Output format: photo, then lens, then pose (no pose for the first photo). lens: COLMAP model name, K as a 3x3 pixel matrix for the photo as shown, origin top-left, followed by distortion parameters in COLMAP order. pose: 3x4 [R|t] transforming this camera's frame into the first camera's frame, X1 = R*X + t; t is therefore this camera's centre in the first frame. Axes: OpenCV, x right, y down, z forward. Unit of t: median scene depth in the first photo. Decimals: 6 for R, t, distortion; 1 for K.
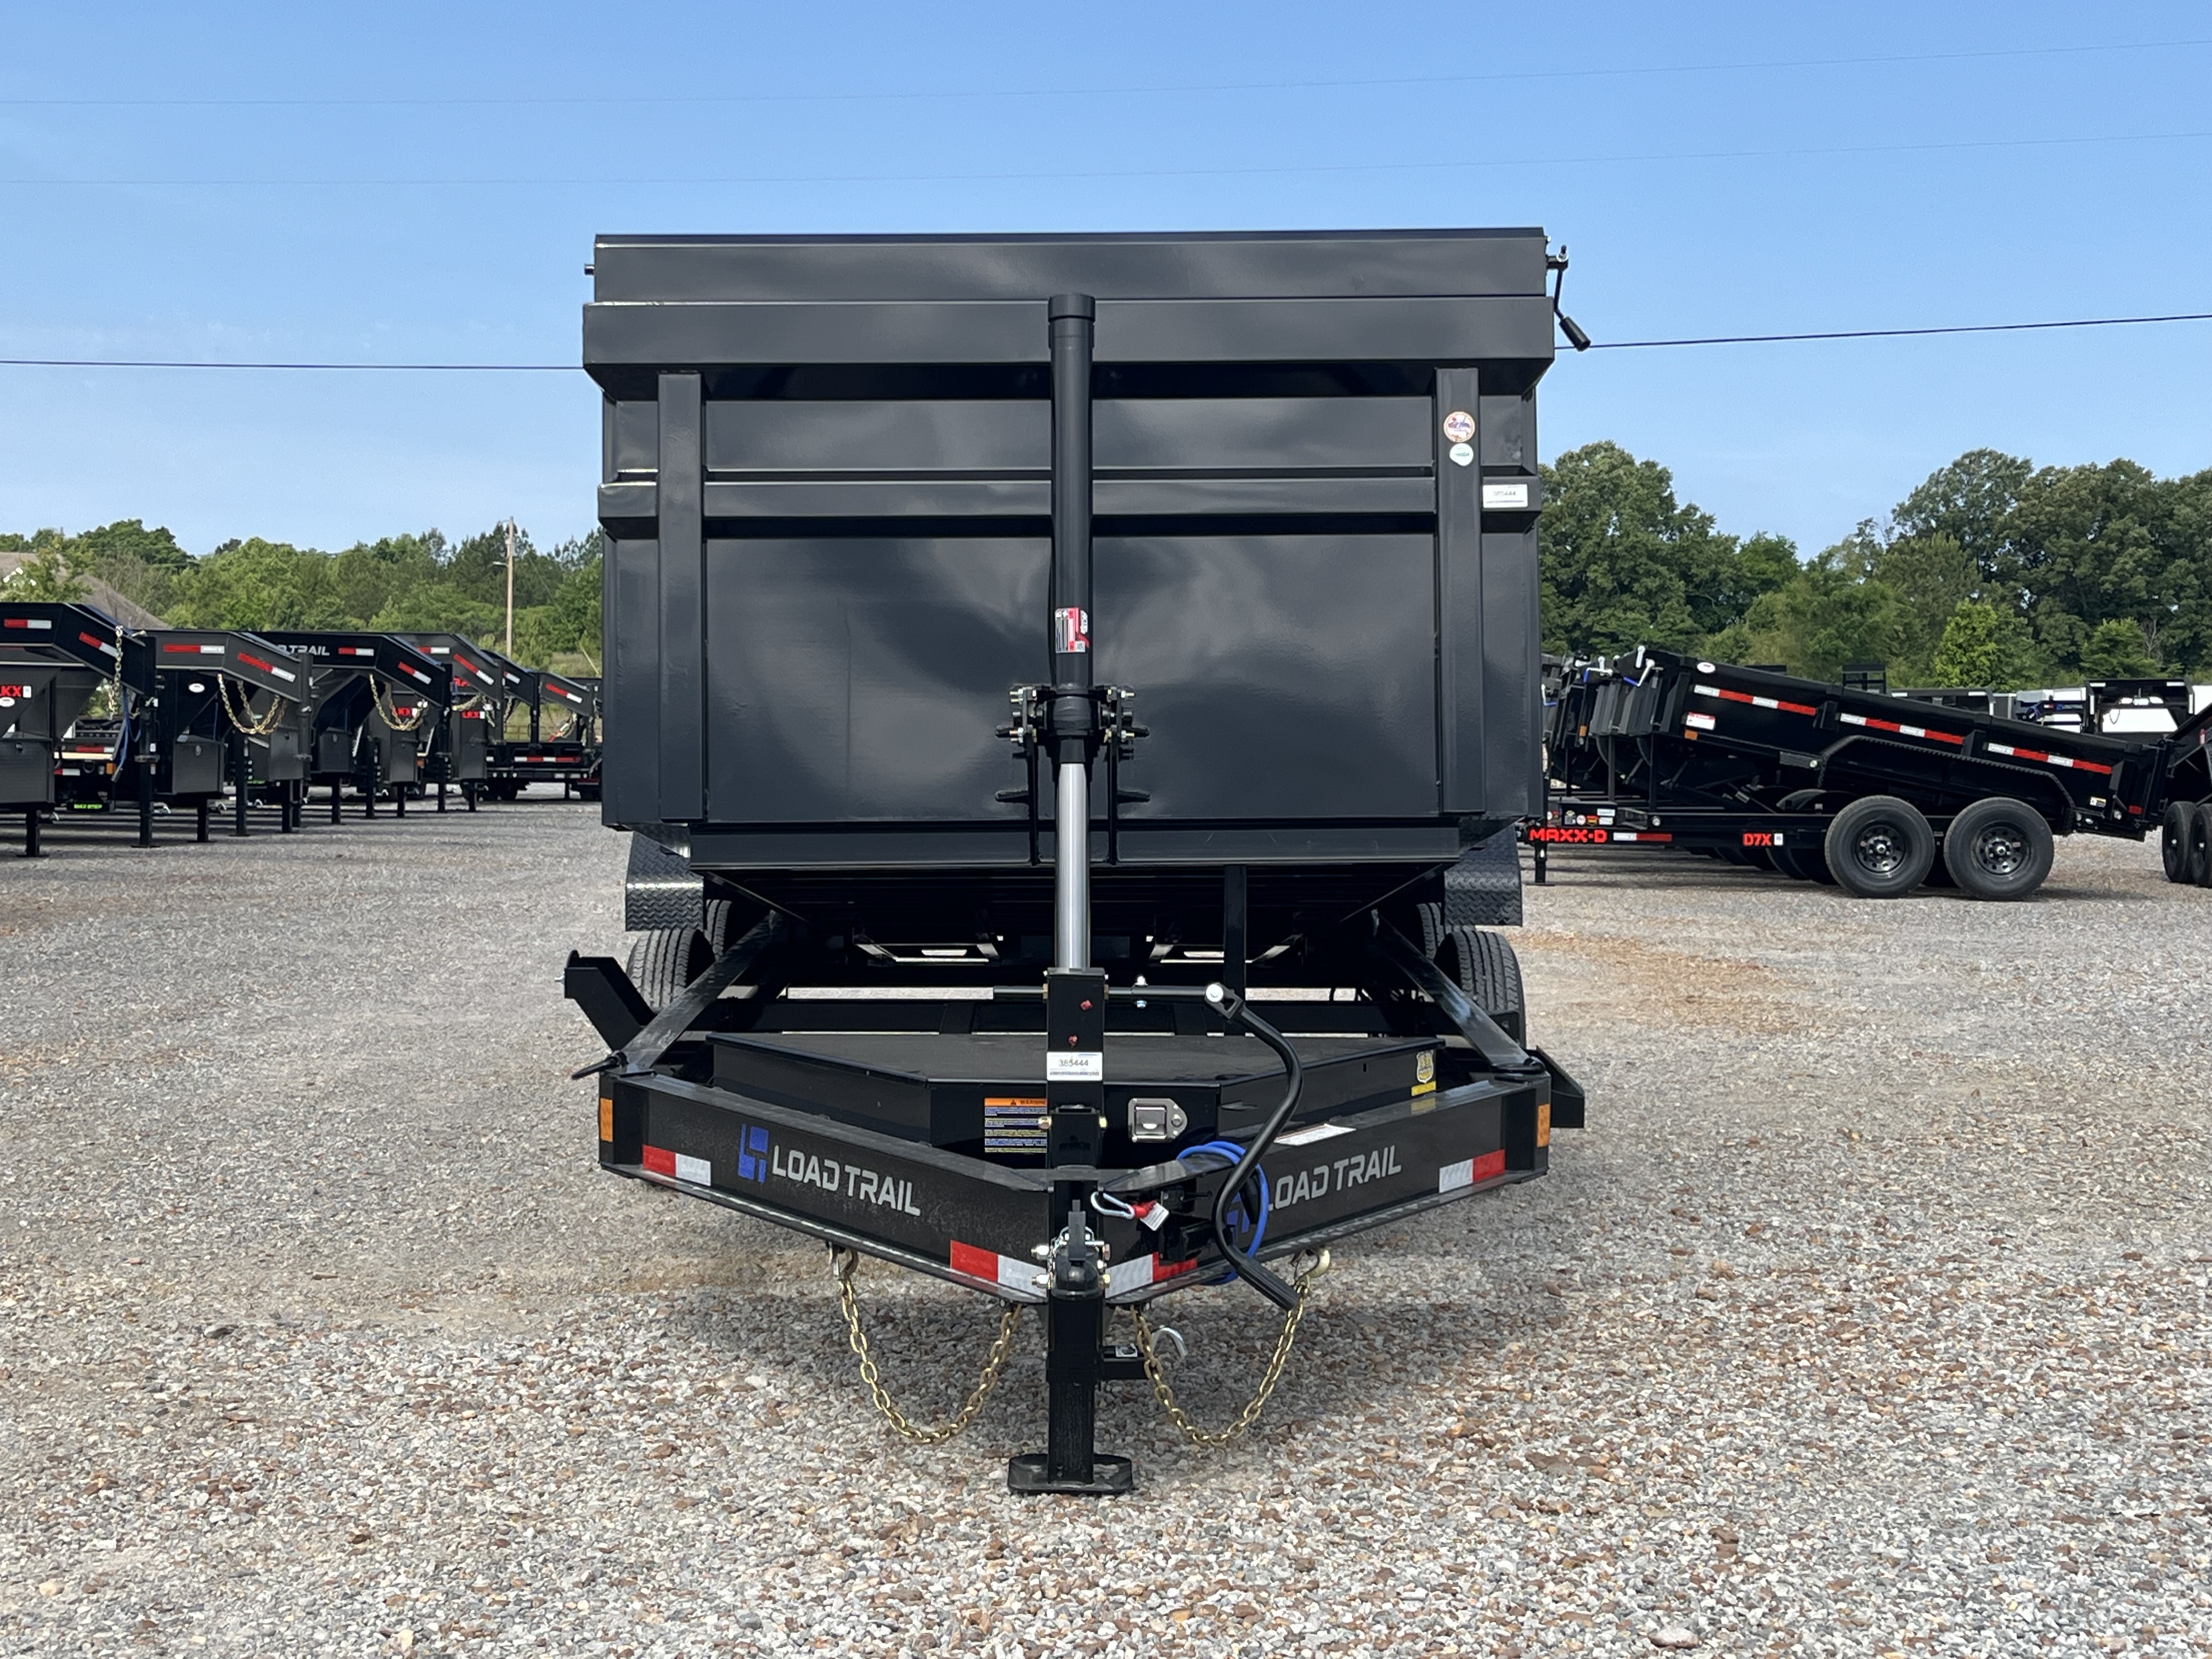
lens RADIAL K [[3072.9, 0, 1106.0], [0, 3072.9, 829.5], [0, 0, 1]] dist [0.148166, -0.551378]
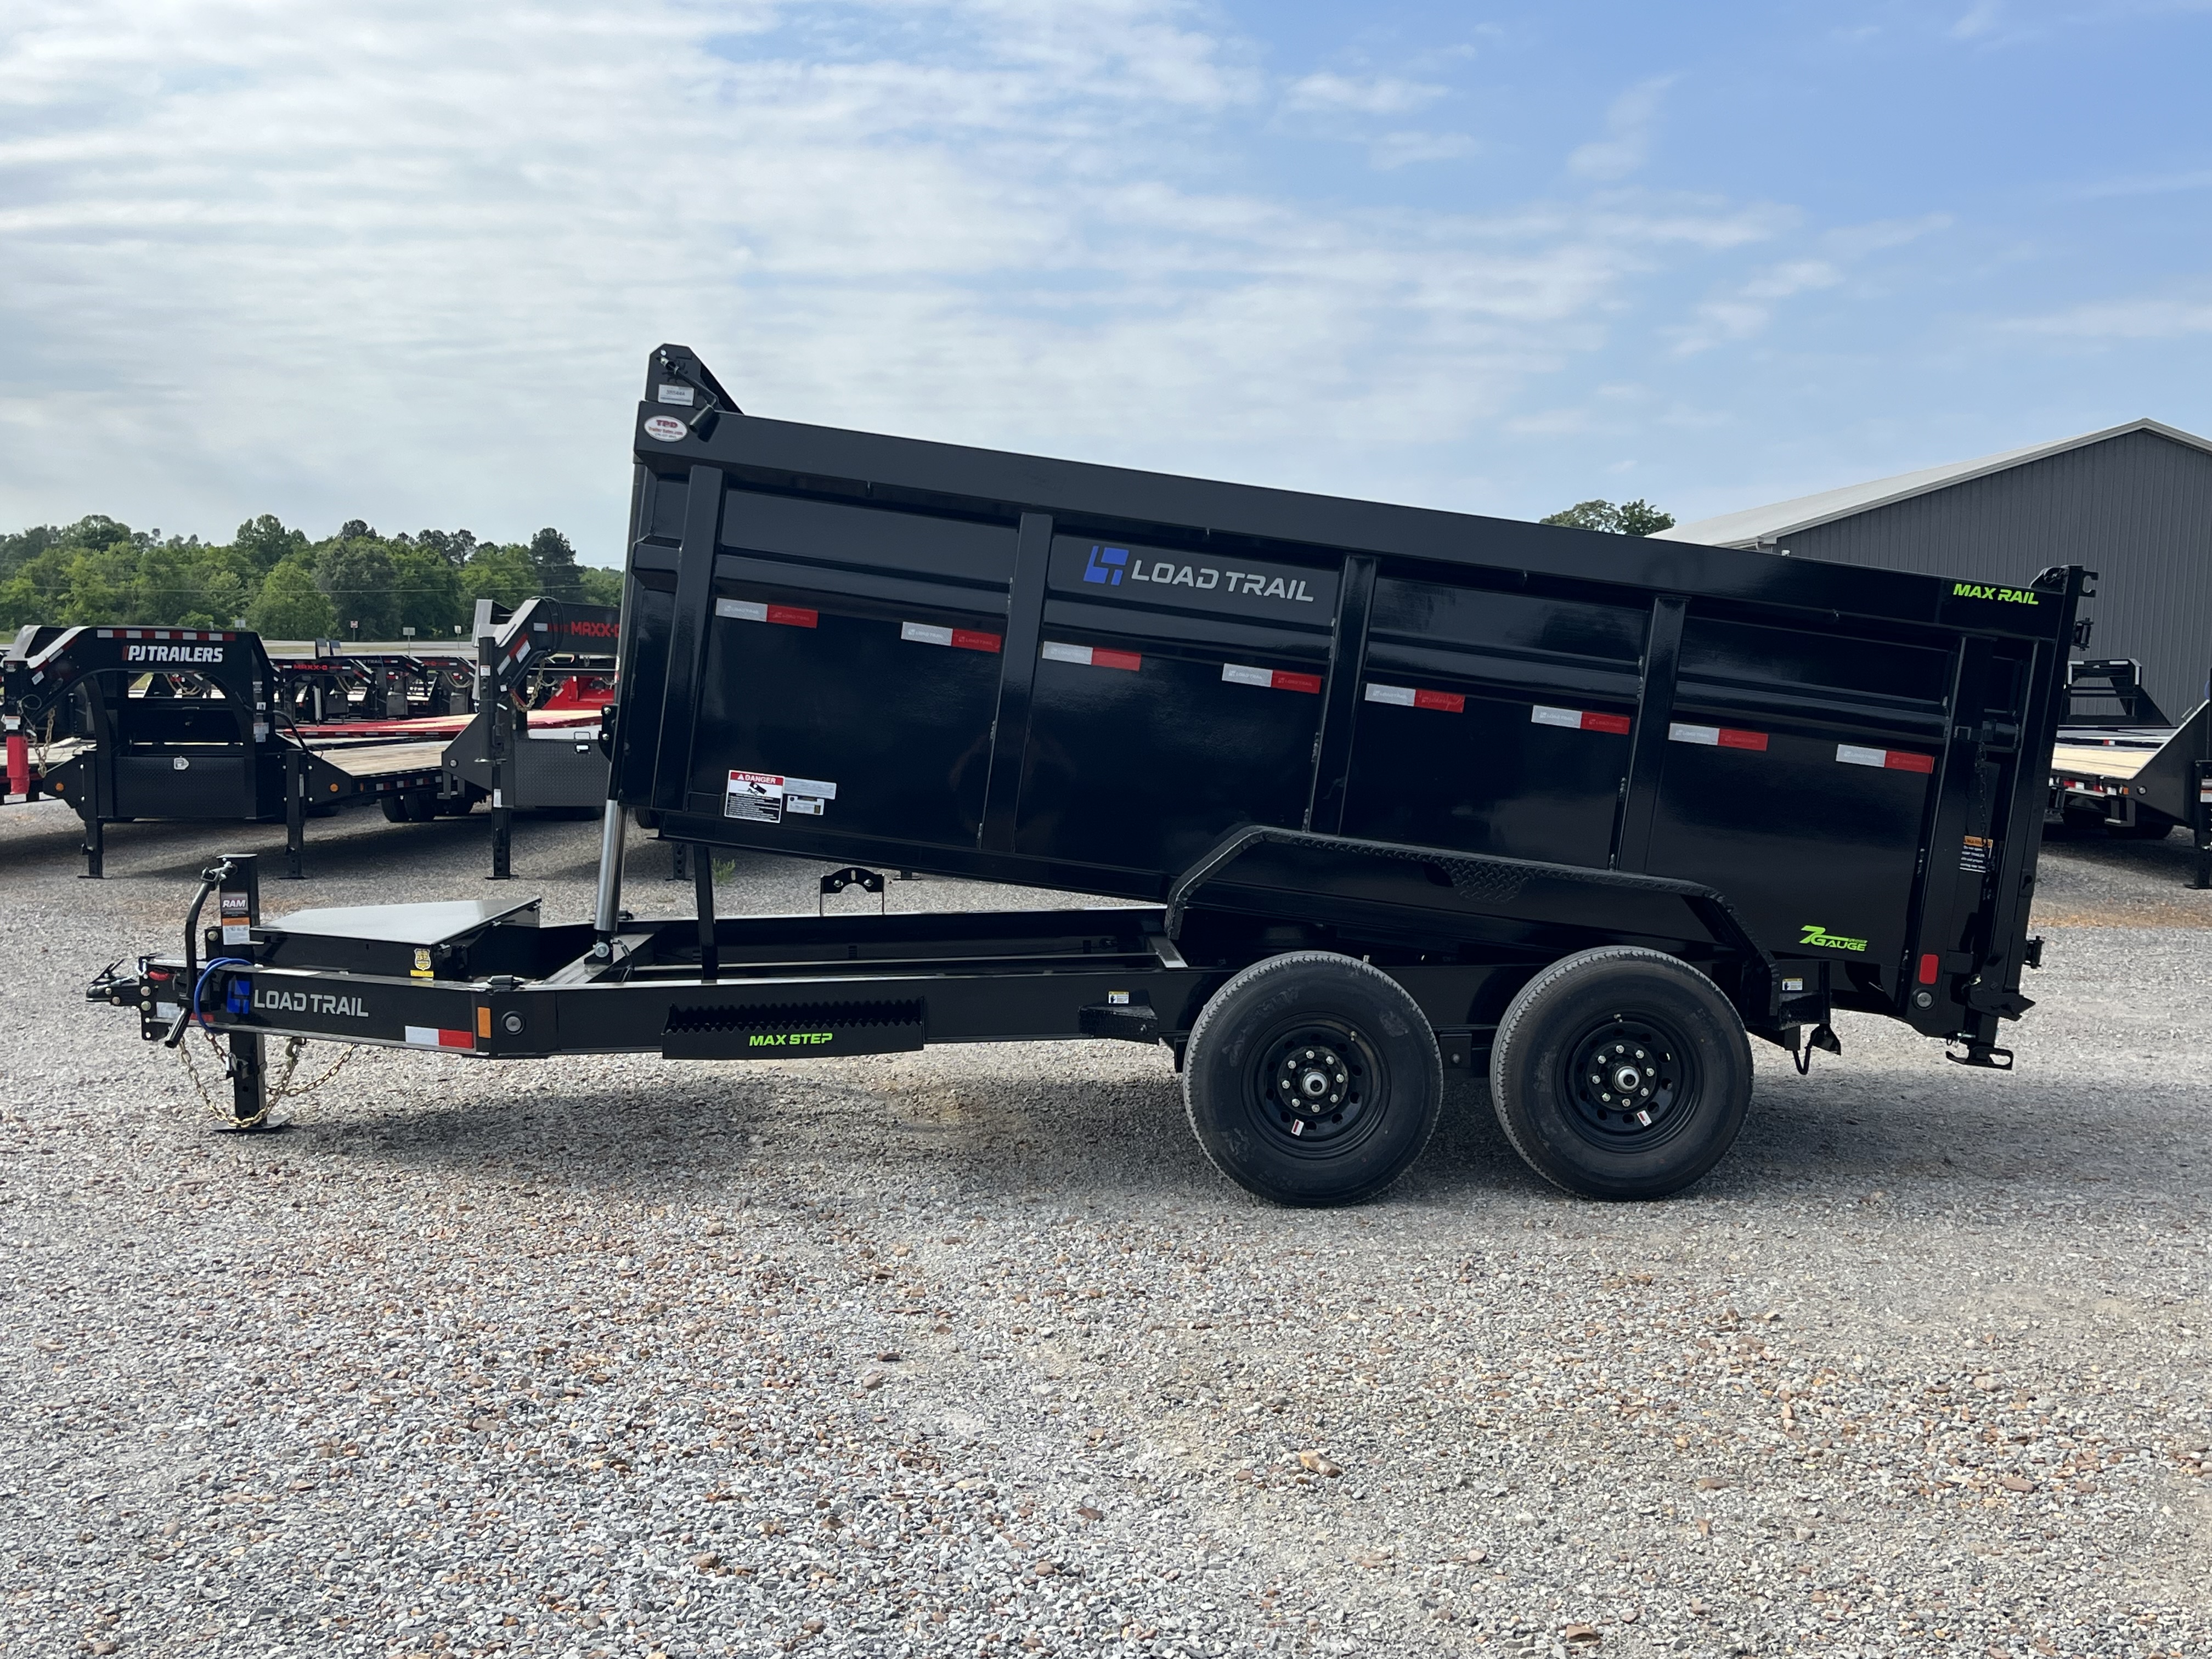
lens RADIAL K [[2277.7, 0, 1121.8], [0, 2277.7, 840.2], [0, 0, 1]] dist [0.016415, 0.020785]
pose [[0.038580, 0.060960, -0.997394, 1.278933], [-0.050307, 0.996990, 0.058990, -0.066267], [0.997988, 0.047900, 0.041531, 1.354687]]
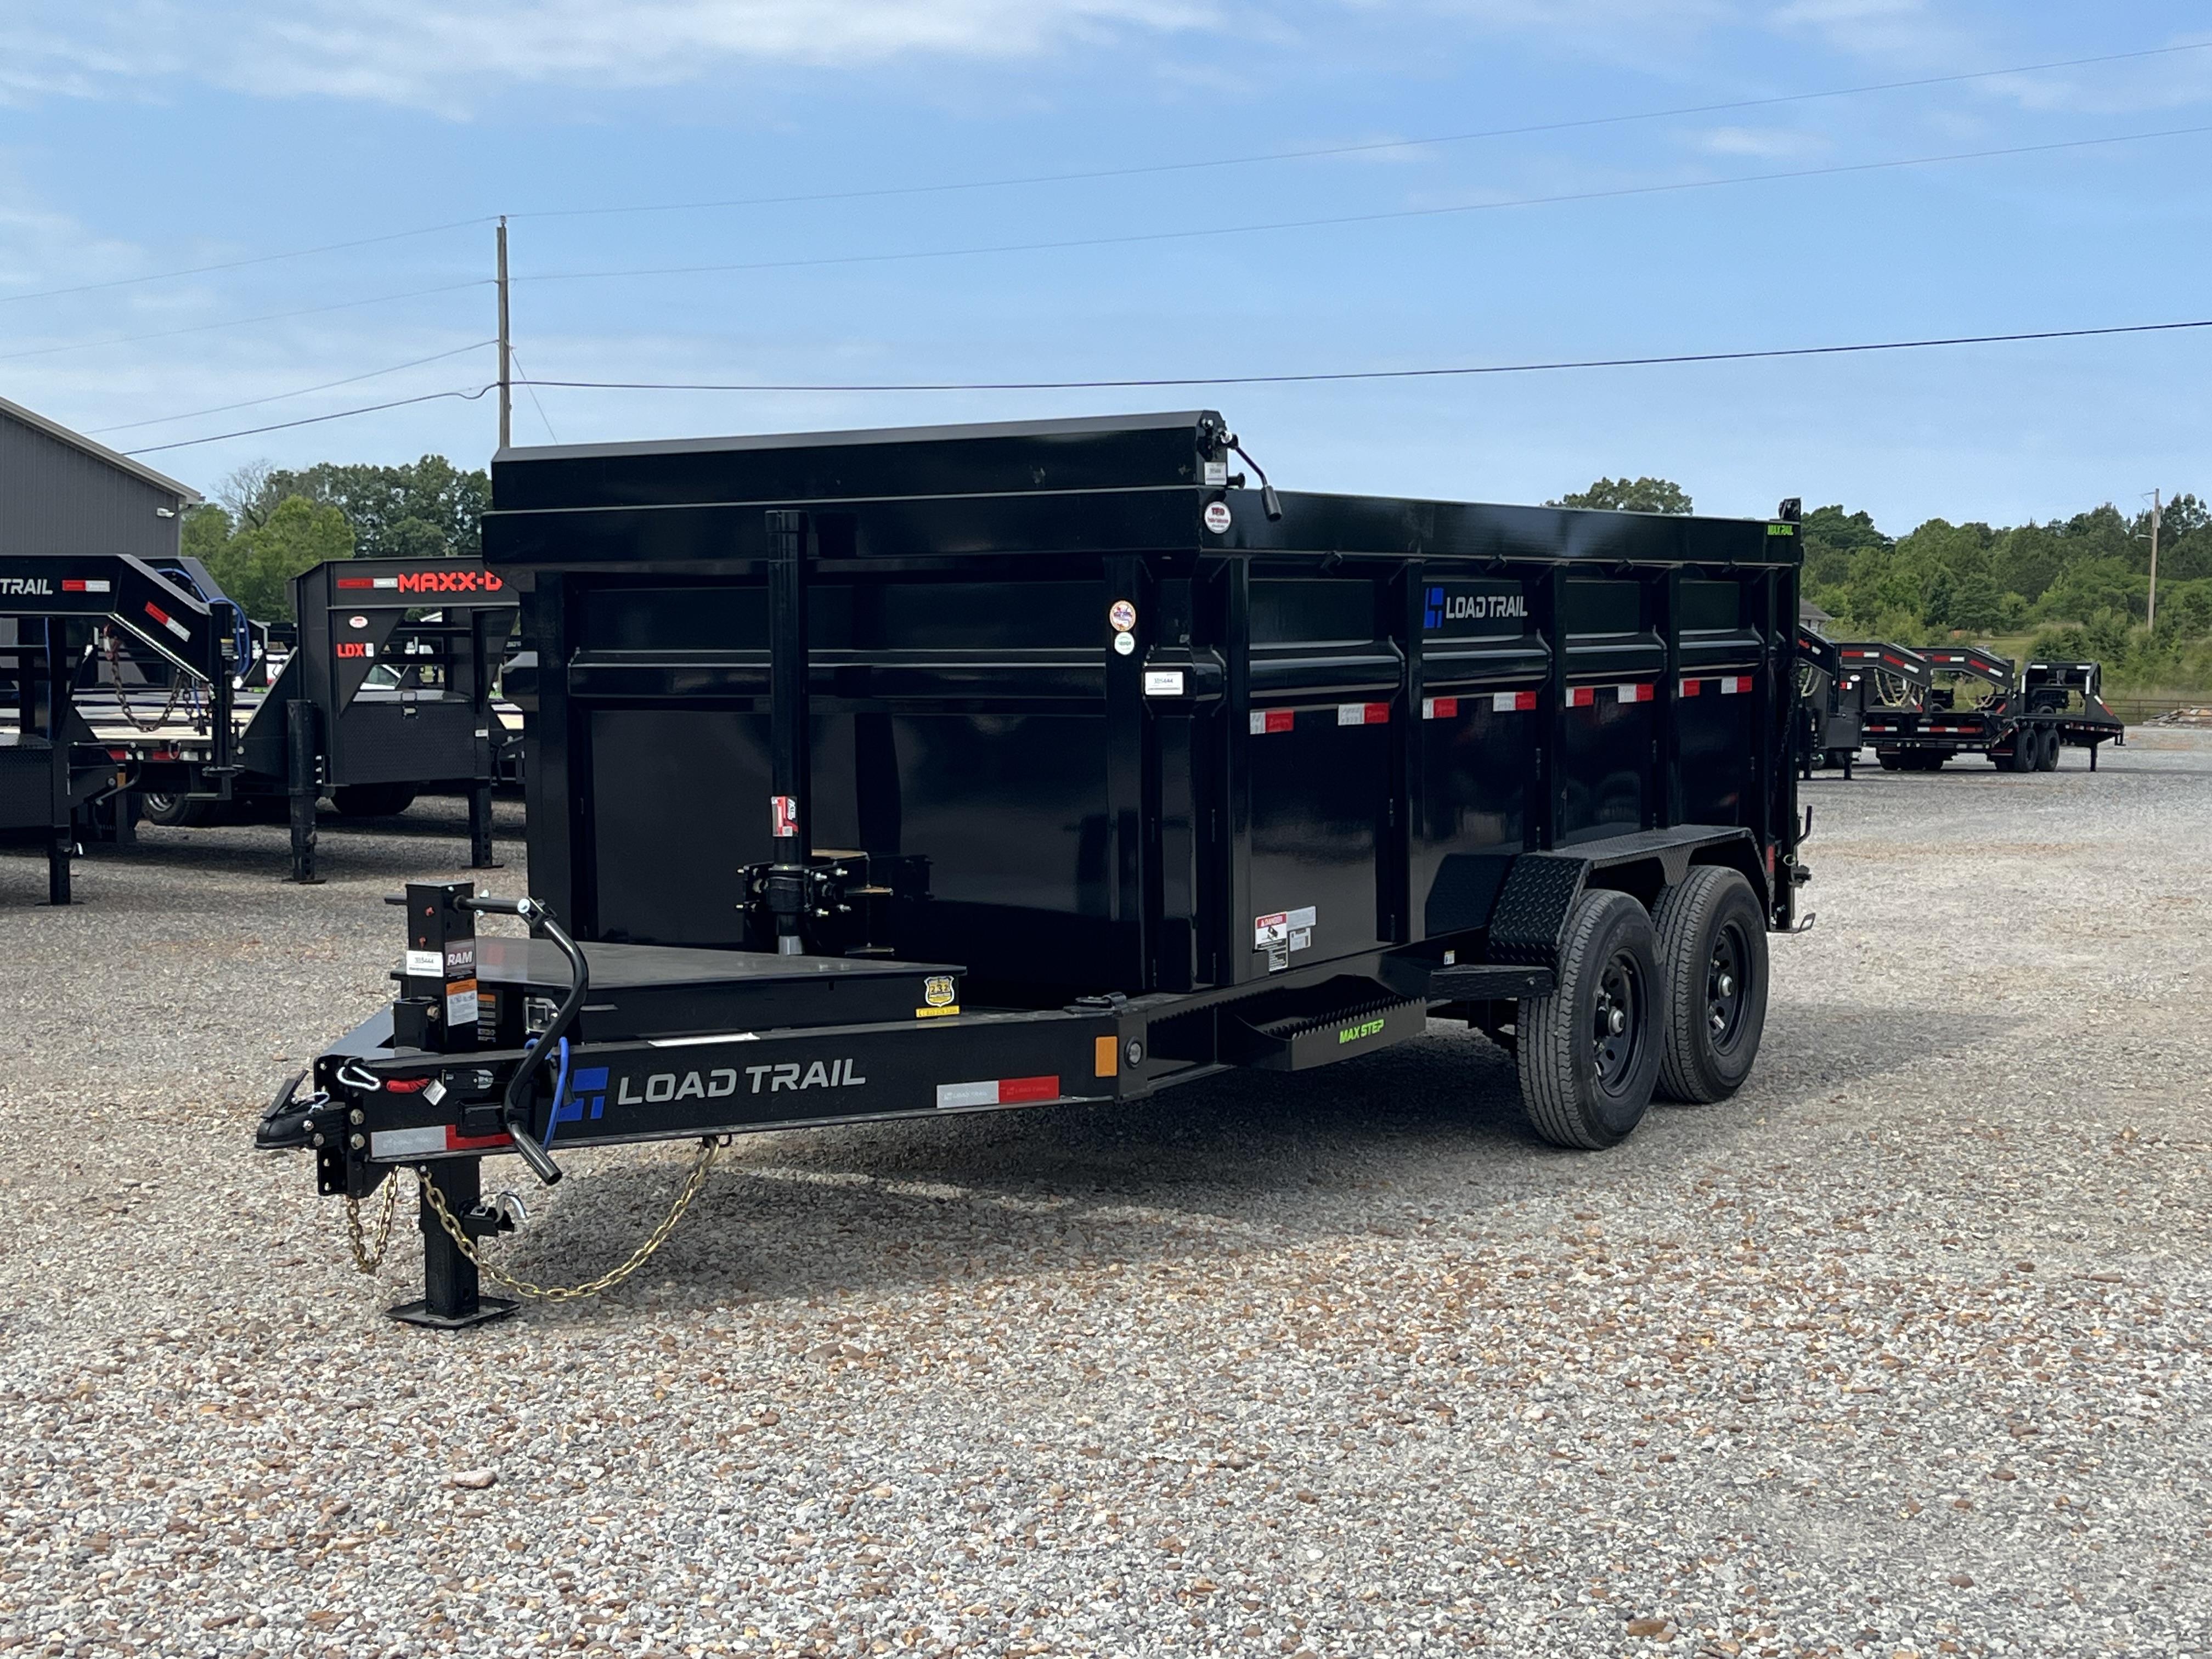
lens RADIAL K [[2949.2, 0, 1106.0], [0, 2949.2, 829.5], [0, 0, 1]] dist [0.149447, -0.523570]
pose [[0.848049, 0.025927, -0.529283, 0.735709], [-0.020646, 0.999661, 0.015888, 0.002328], [0.529516, -0.002546, 0.848296, 0.159514]]
